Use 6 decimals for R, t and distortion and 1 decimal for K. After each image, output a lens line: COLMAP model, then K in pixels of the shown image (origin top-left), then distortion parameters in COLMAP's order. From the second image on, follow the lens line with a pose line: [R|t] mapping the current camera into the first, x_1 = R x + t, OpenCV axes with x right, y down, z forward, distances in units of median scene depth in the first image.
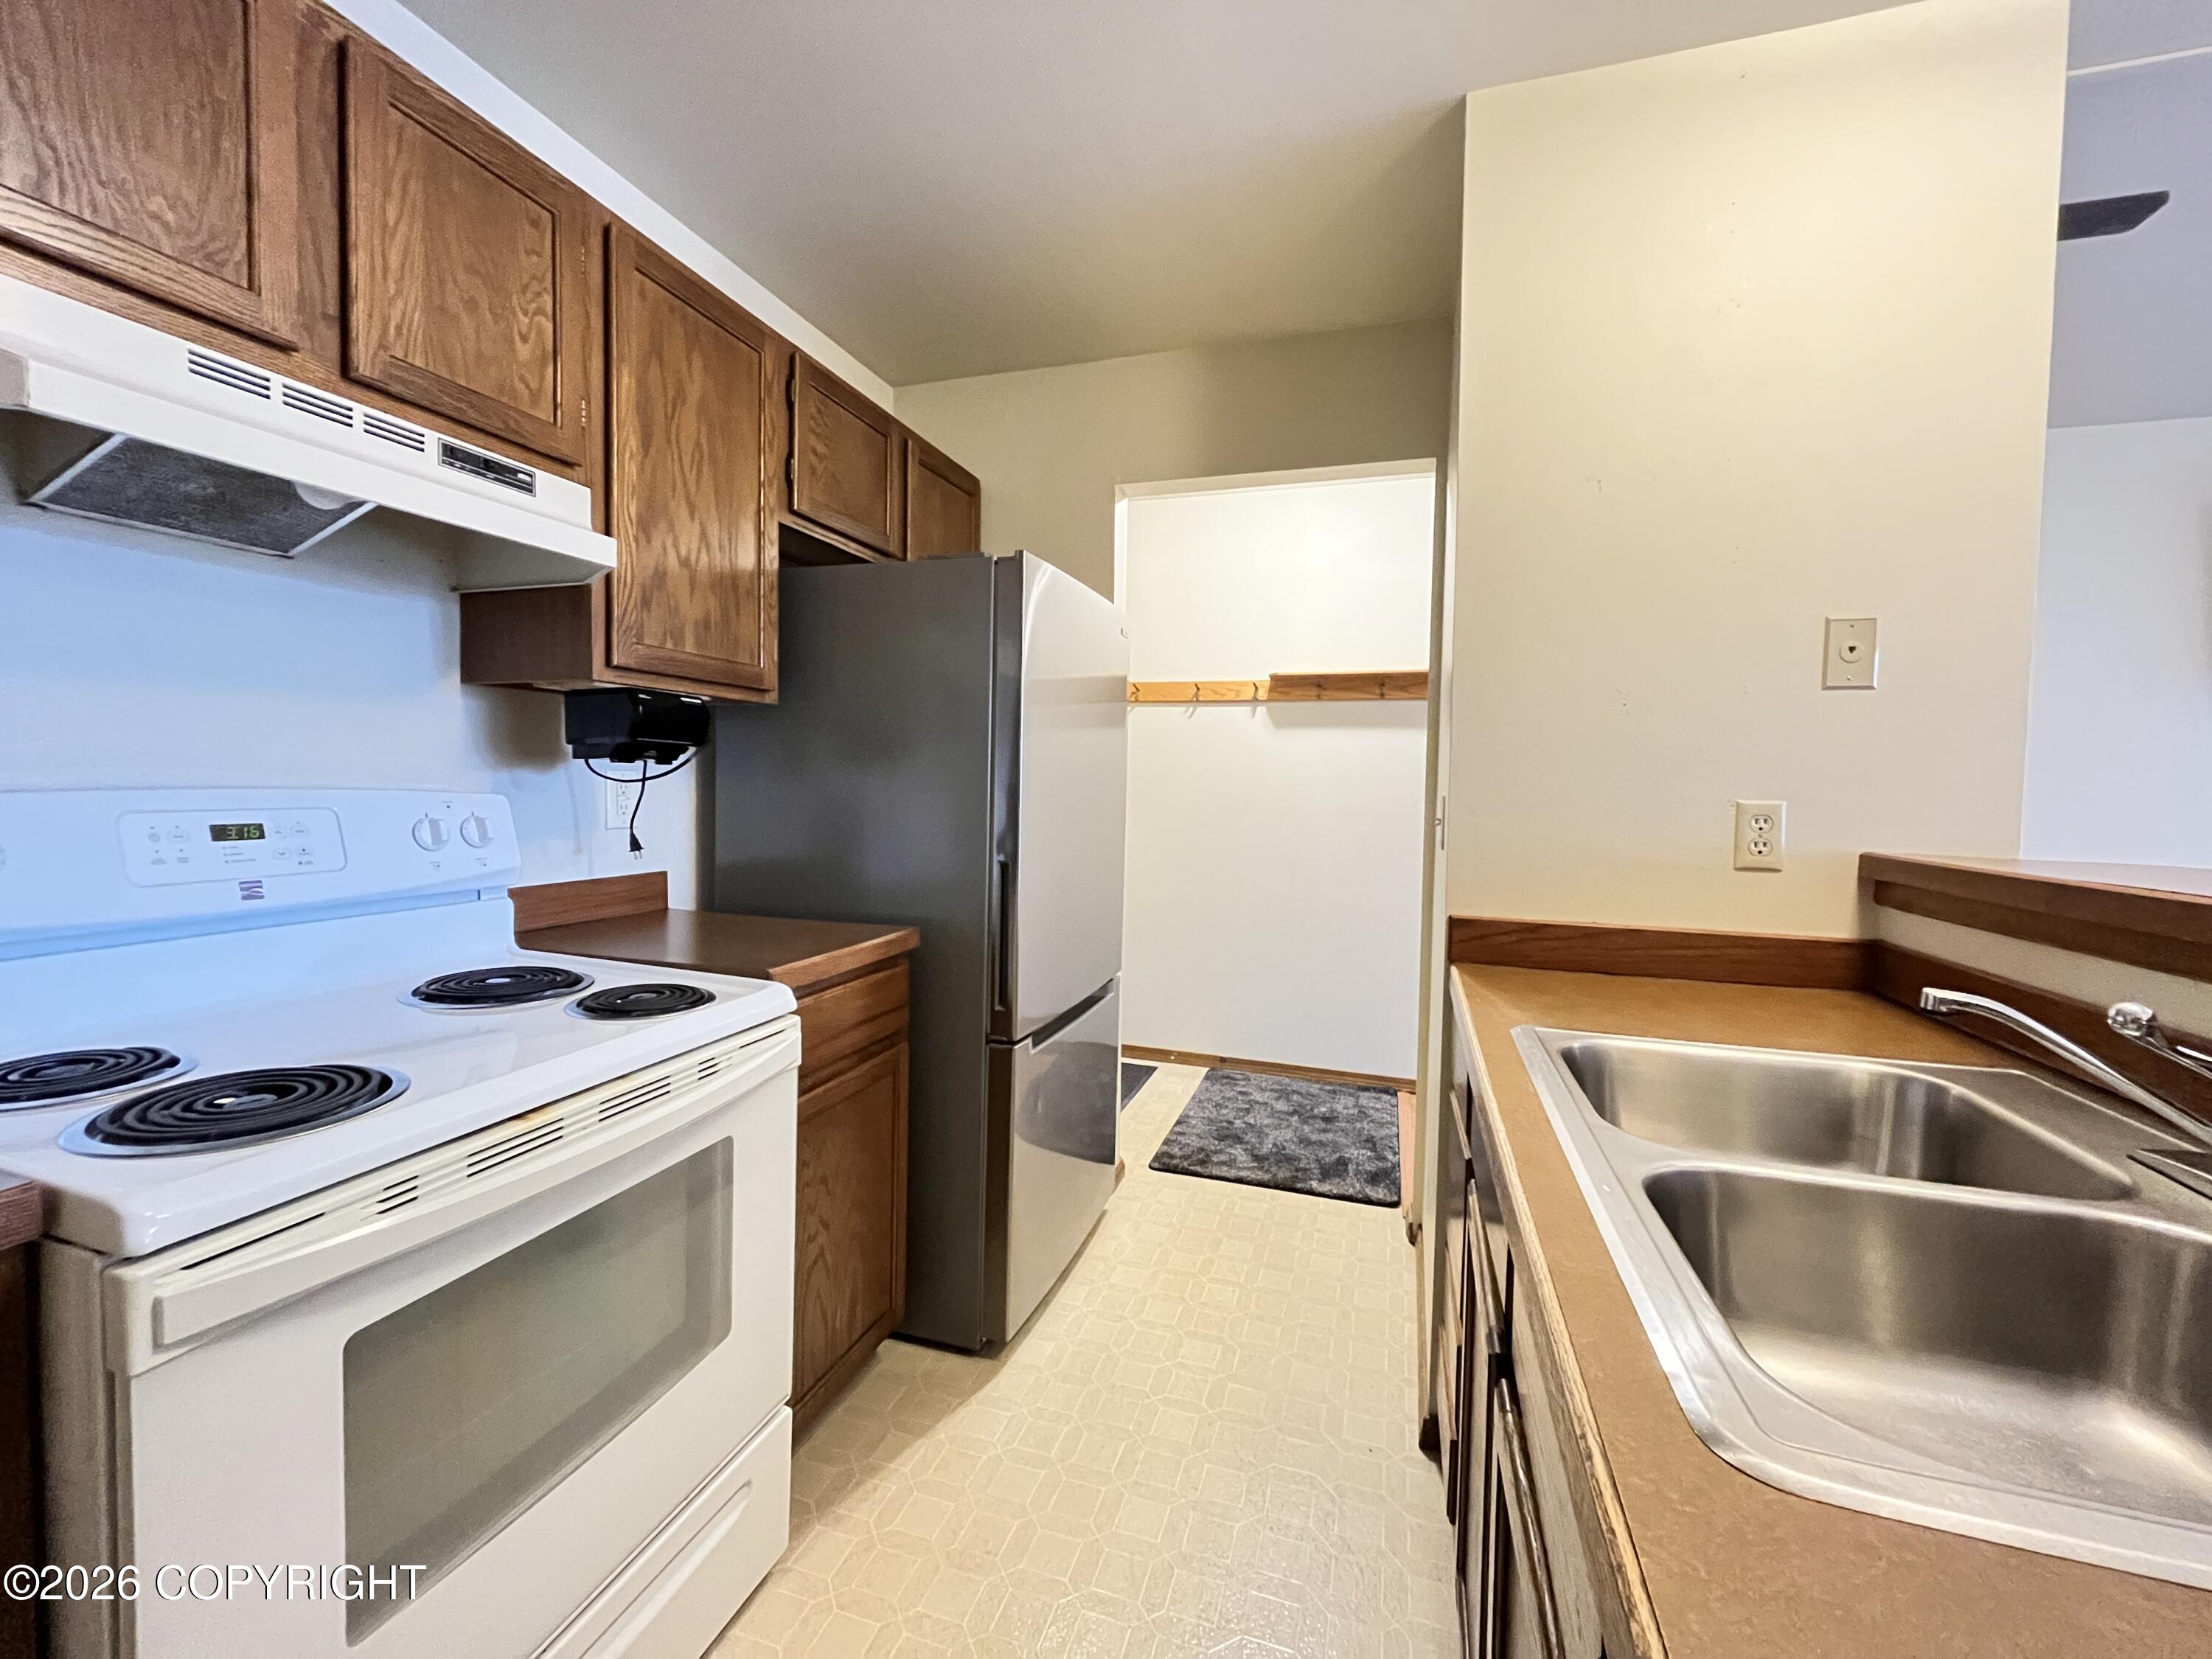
lens RADIAL K [[886.9, 0, 1111.5], [0, 886.9, 826.7], [0, 0, 1]] dist [-0.011210, 0.000510]
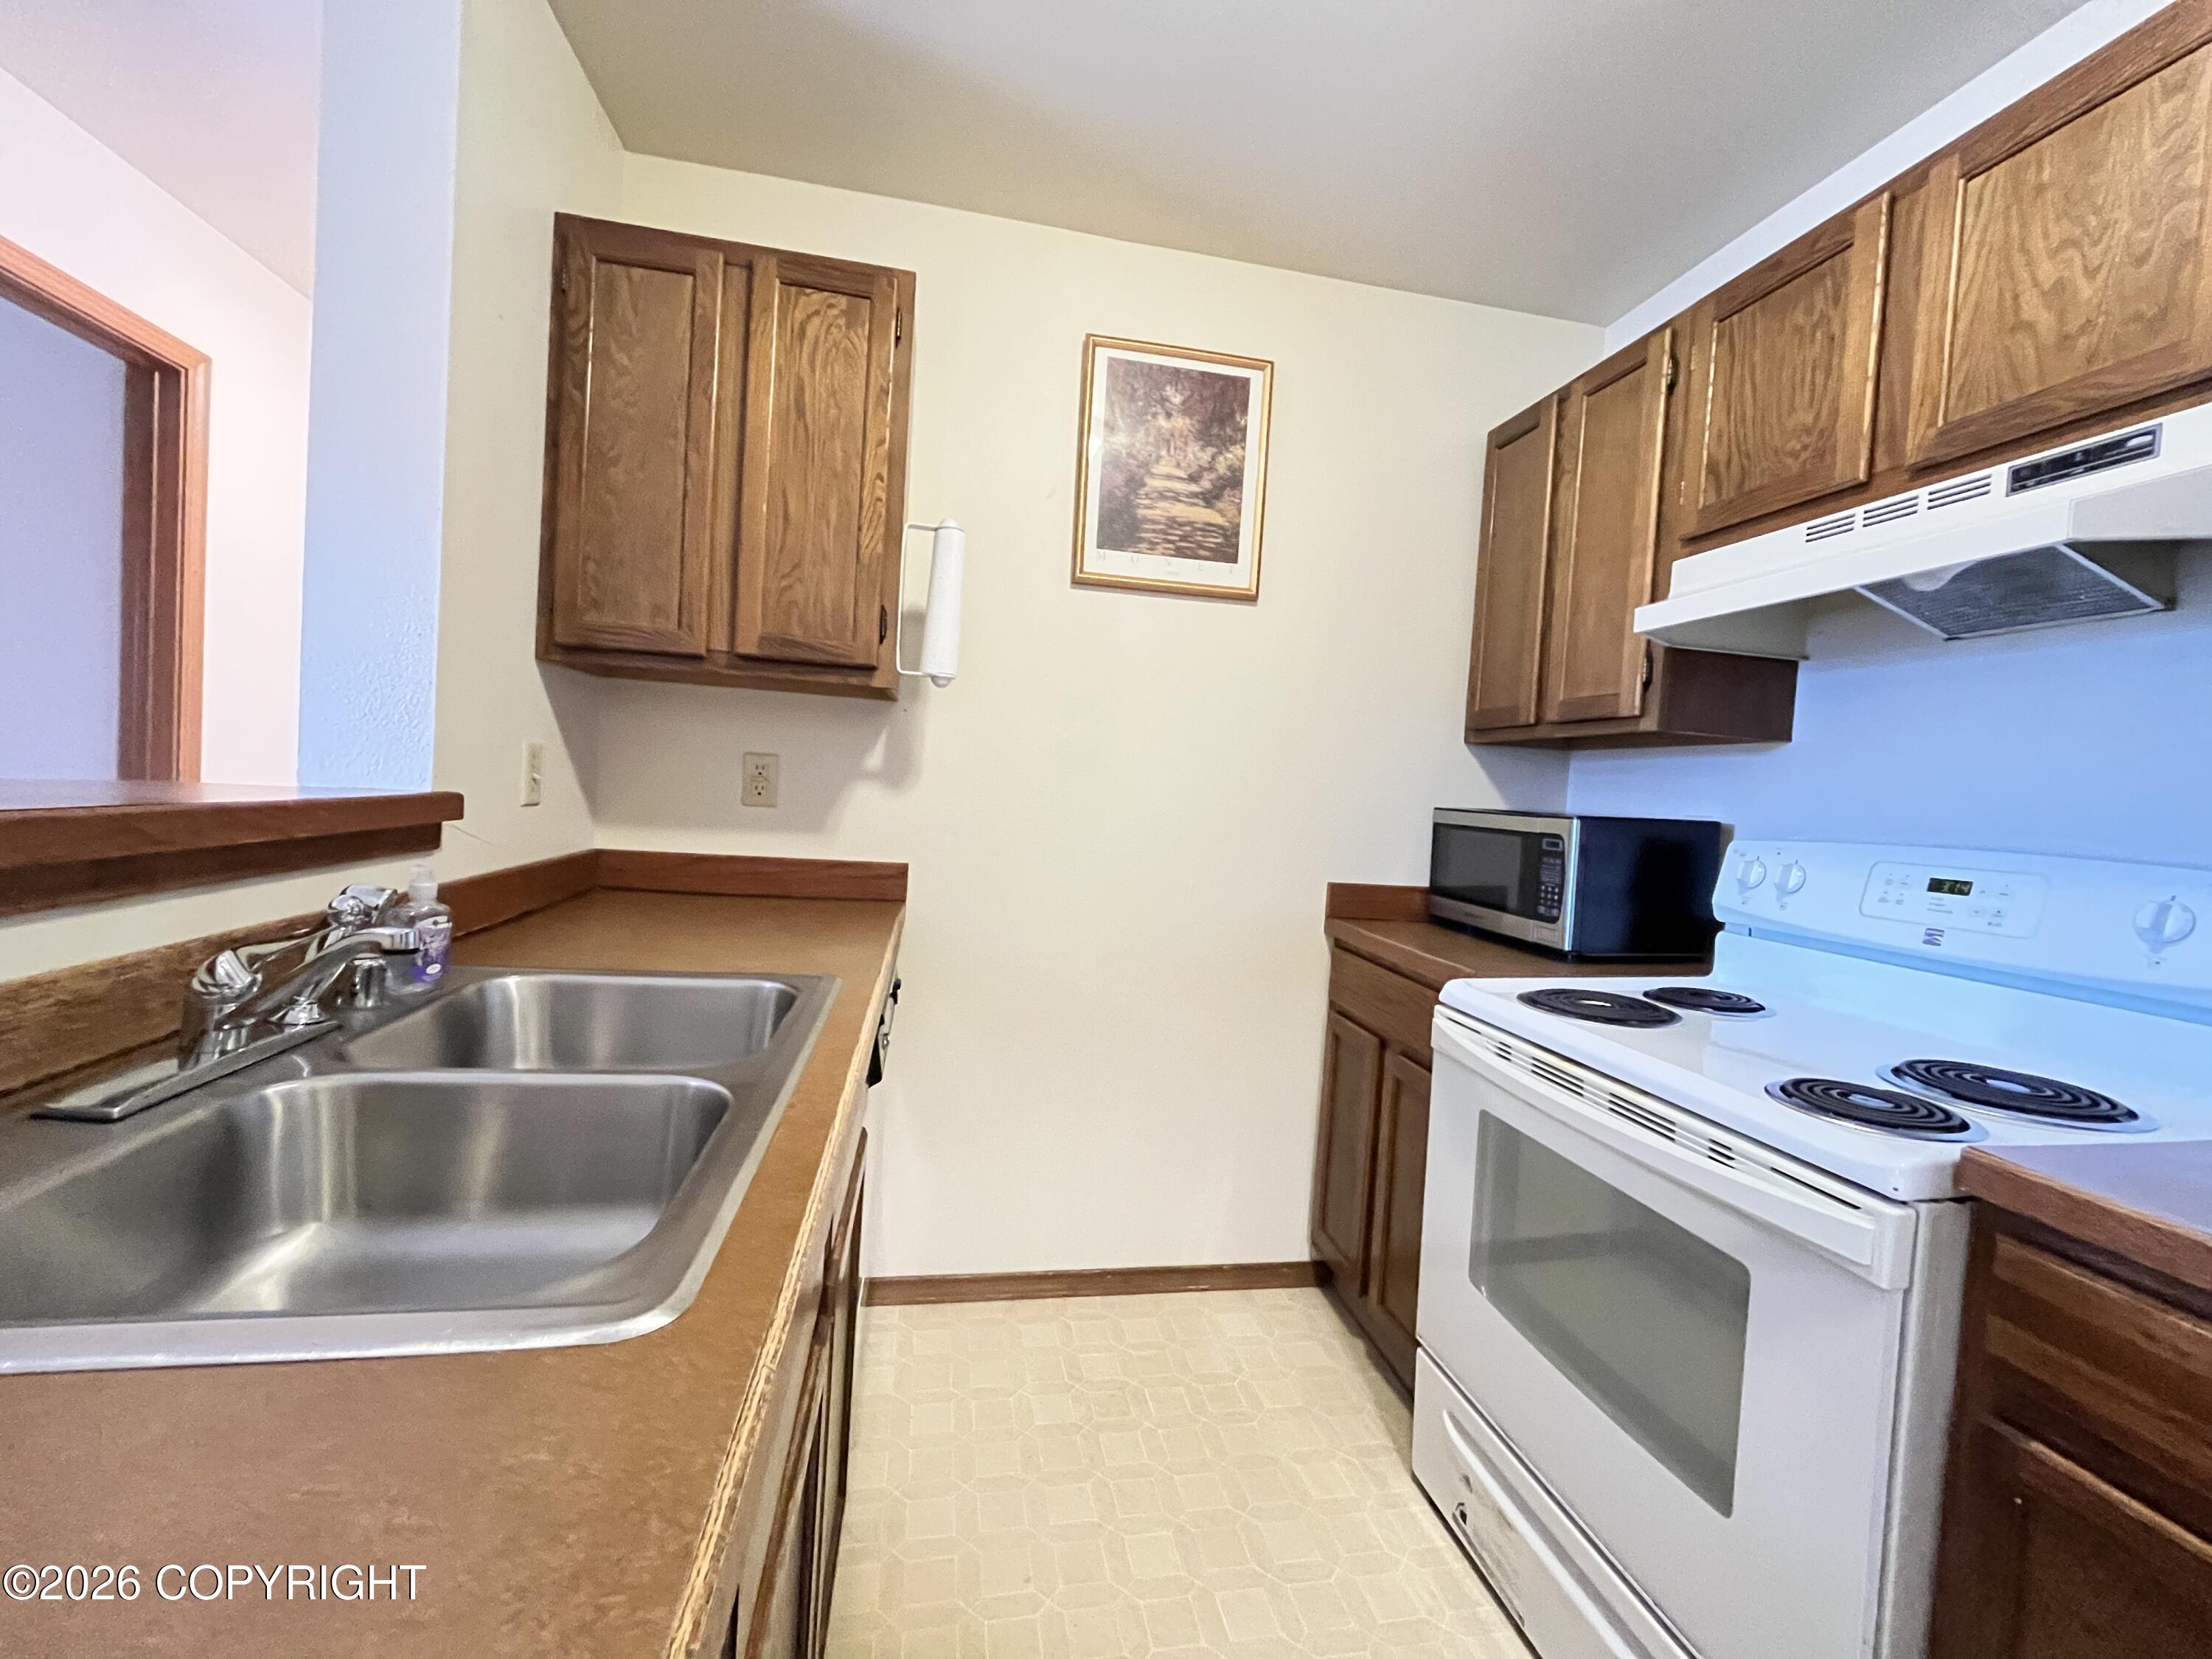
lens RADIAL K [[886.9, 0, 1110.4], [0, 886.9, 822.6], [0, 0, 1]] dist [-0.011210, 0.000510]
pose [[-0.866348, -0.057686, -0.496099, 0.513829], [-0.105208, 0.992097, 0.068367, -0.040115], [0.488235, 0.111423, -0.865570, 1.467140]]
